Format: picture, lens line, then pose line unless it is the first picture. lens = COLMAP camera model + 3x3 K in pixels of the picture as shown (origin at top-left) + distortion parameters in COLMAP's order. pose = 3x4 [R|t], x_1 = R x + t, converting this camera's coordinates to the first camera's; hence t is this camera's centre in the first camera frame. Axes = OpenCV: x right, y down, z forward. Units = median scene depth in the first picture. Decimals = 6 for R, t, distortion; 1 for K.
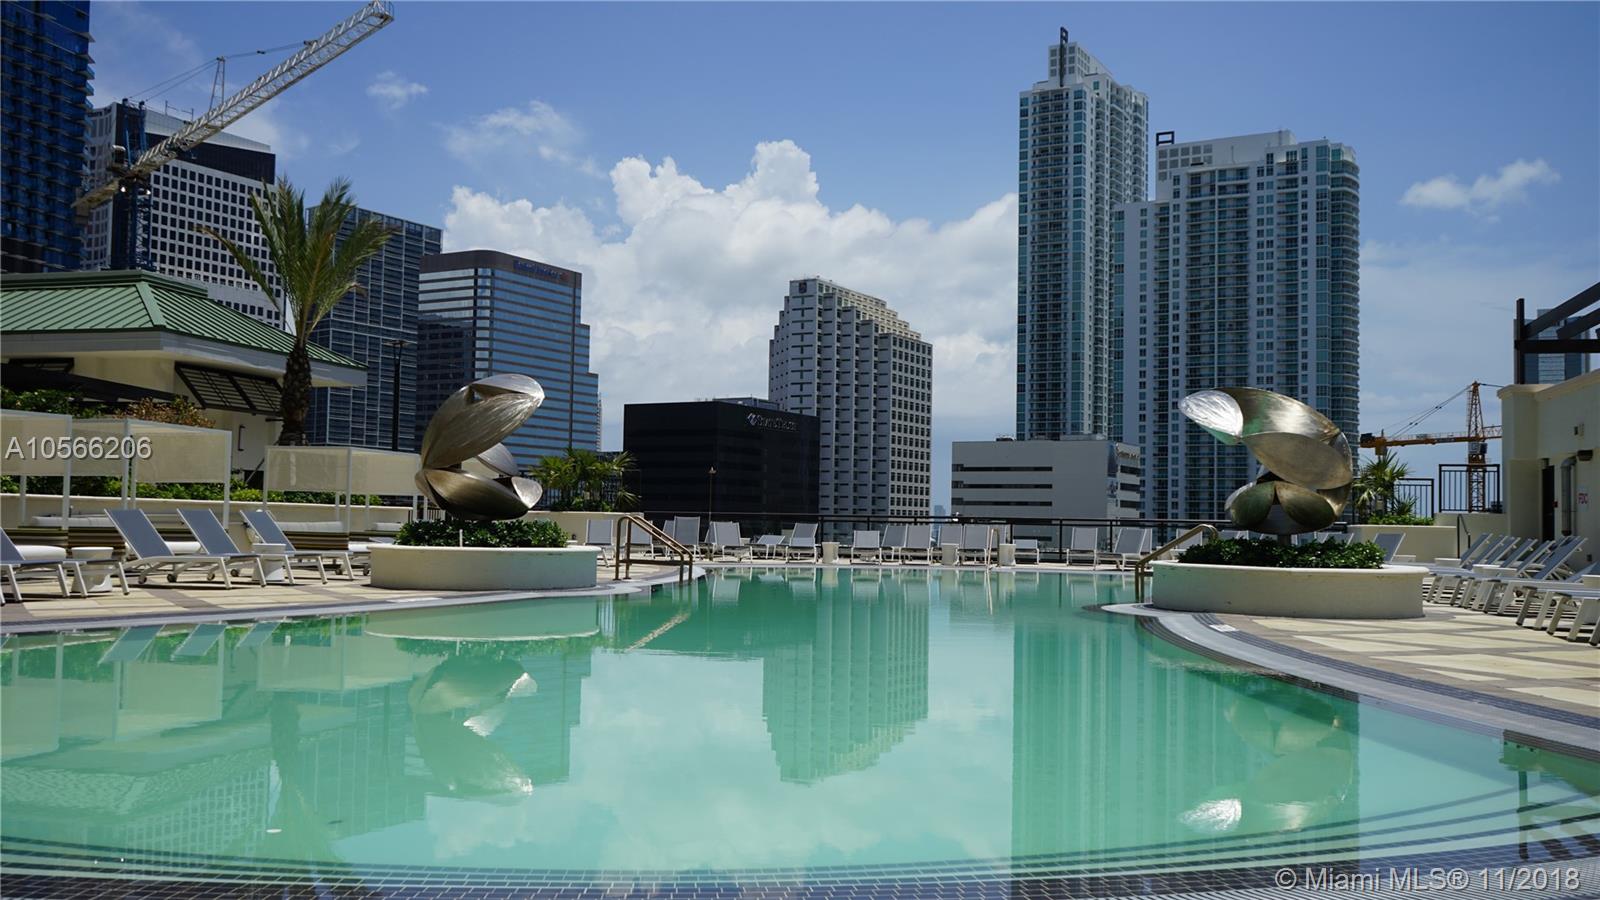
lens RADIAL K [[1425.5, 0, 800.0], [0, 1425.5, 450.0], [0, 0, 1]] dist [0.002839, -0.008788]
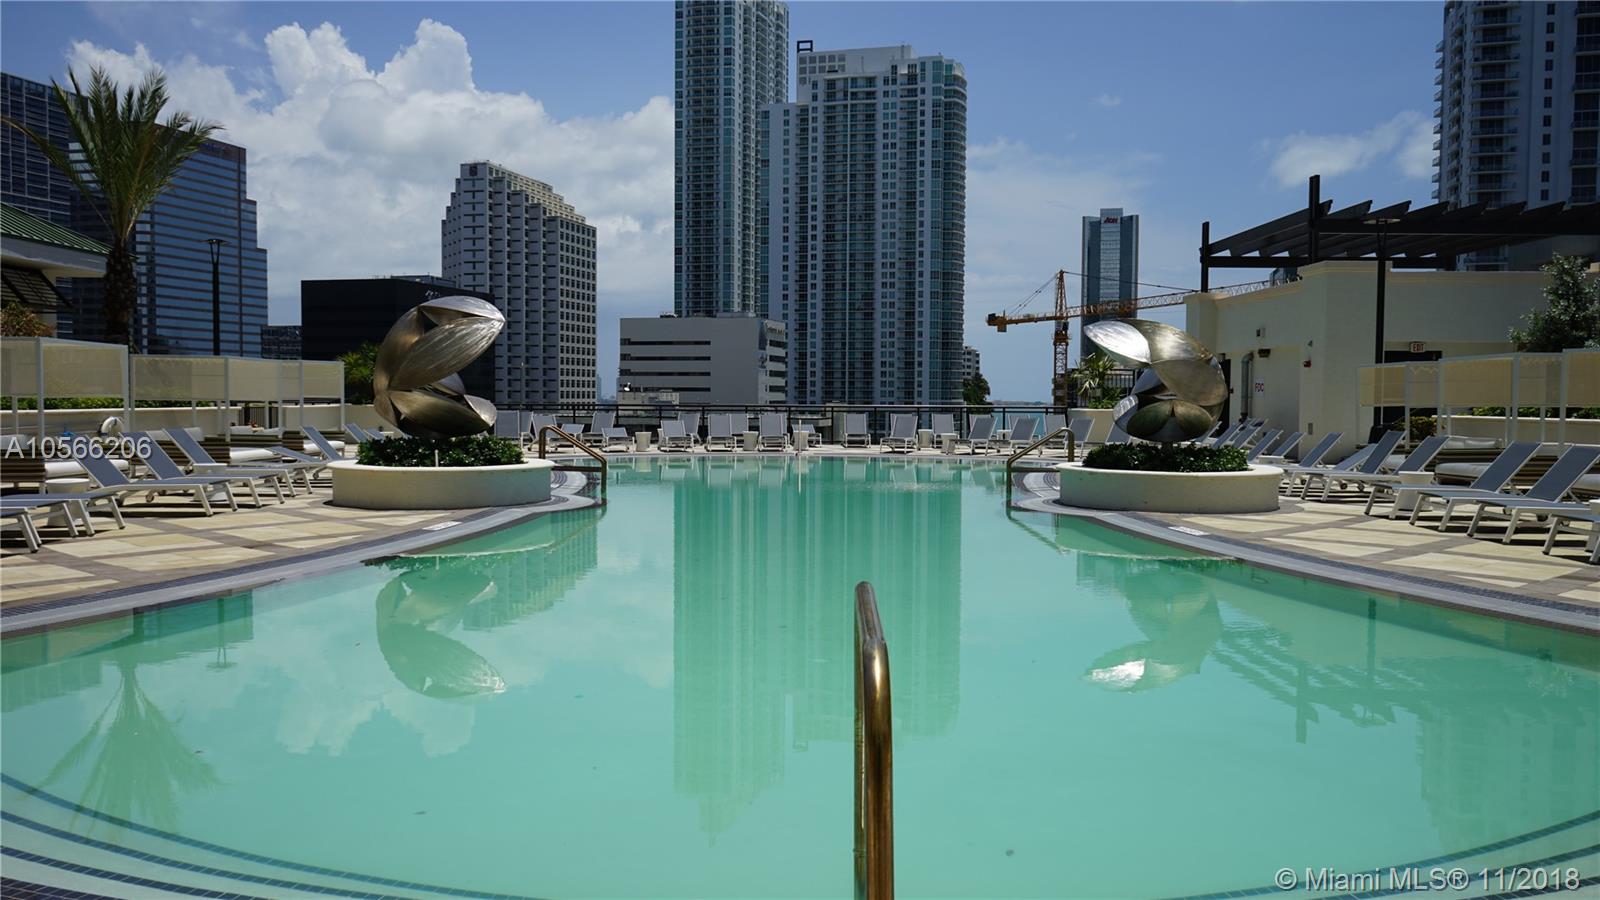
lens RADIAL K [[1280.9, 0, 800.0], [0, 1280.9, 450.0], [0, 0, 1]] dist [-0.006655, 0.045038]
pose [[0.967323, -0.022673, 0.252530, -0.009321], [-0.002317, 0.995162, 0.098225, -0.001553], [-0.253535, -0.095600, 0.962590, 0.001555]]
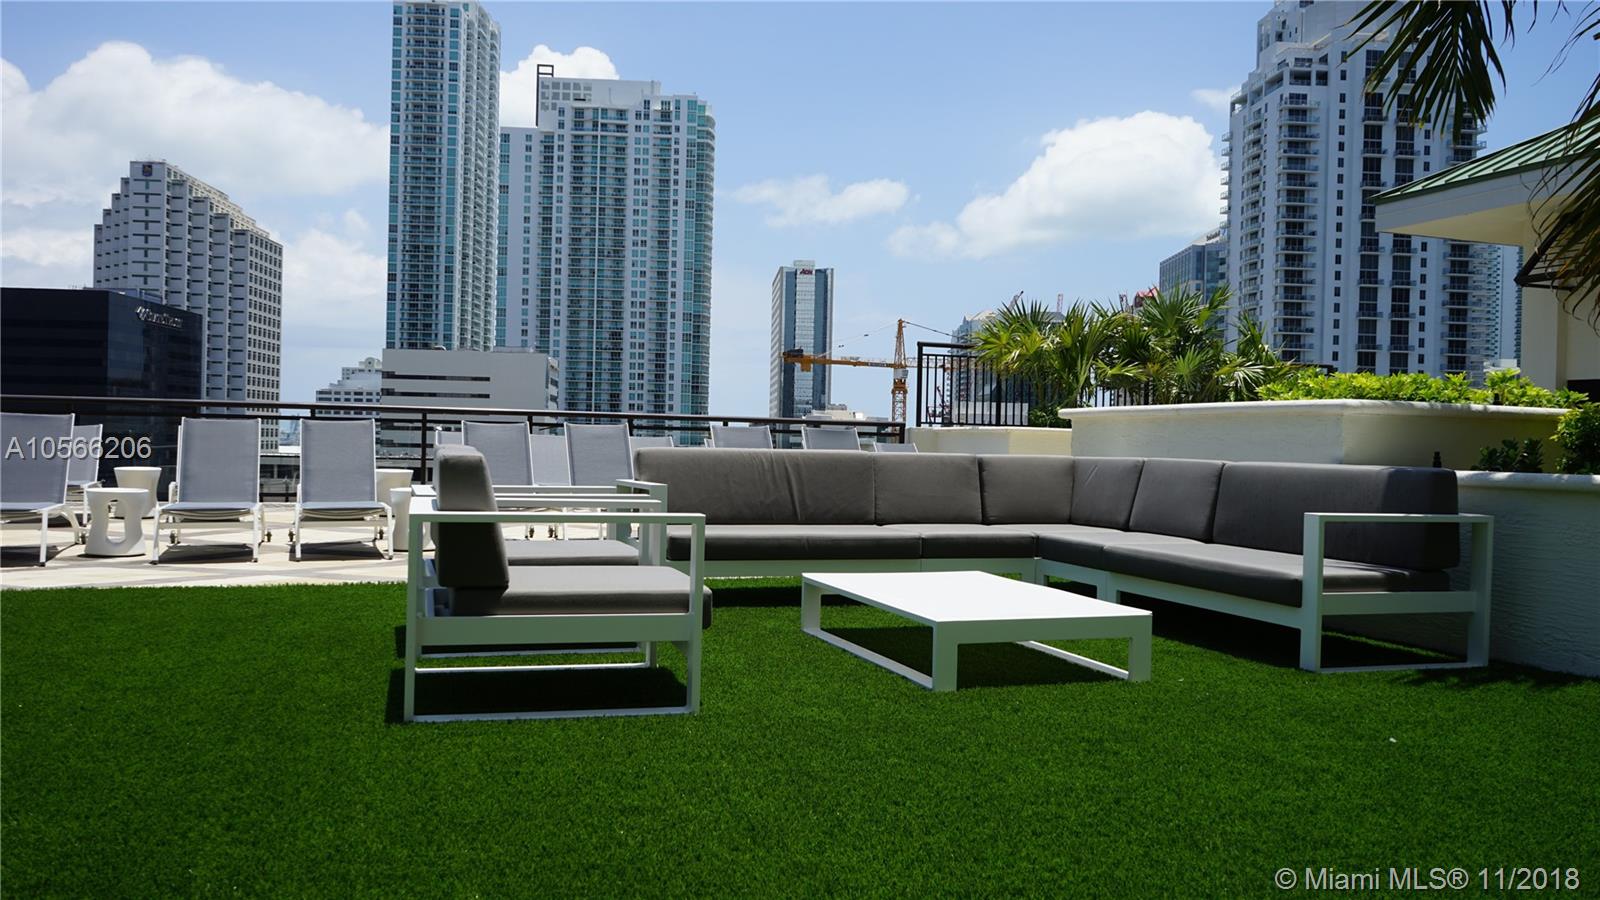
lens RADIAL K [[1284.2, 0, 800.0], [0, 1284.2, 450.0], [0, 0, 1]] dist [-0.004051, 0.011744]
pose [[0.828191, -0.001868, 0.560443, -0.127707], [-0.036913, 0.997641, 0.057874, 0.001845], [-0.559229, -0.068619, 0.826168, 0.084323]]
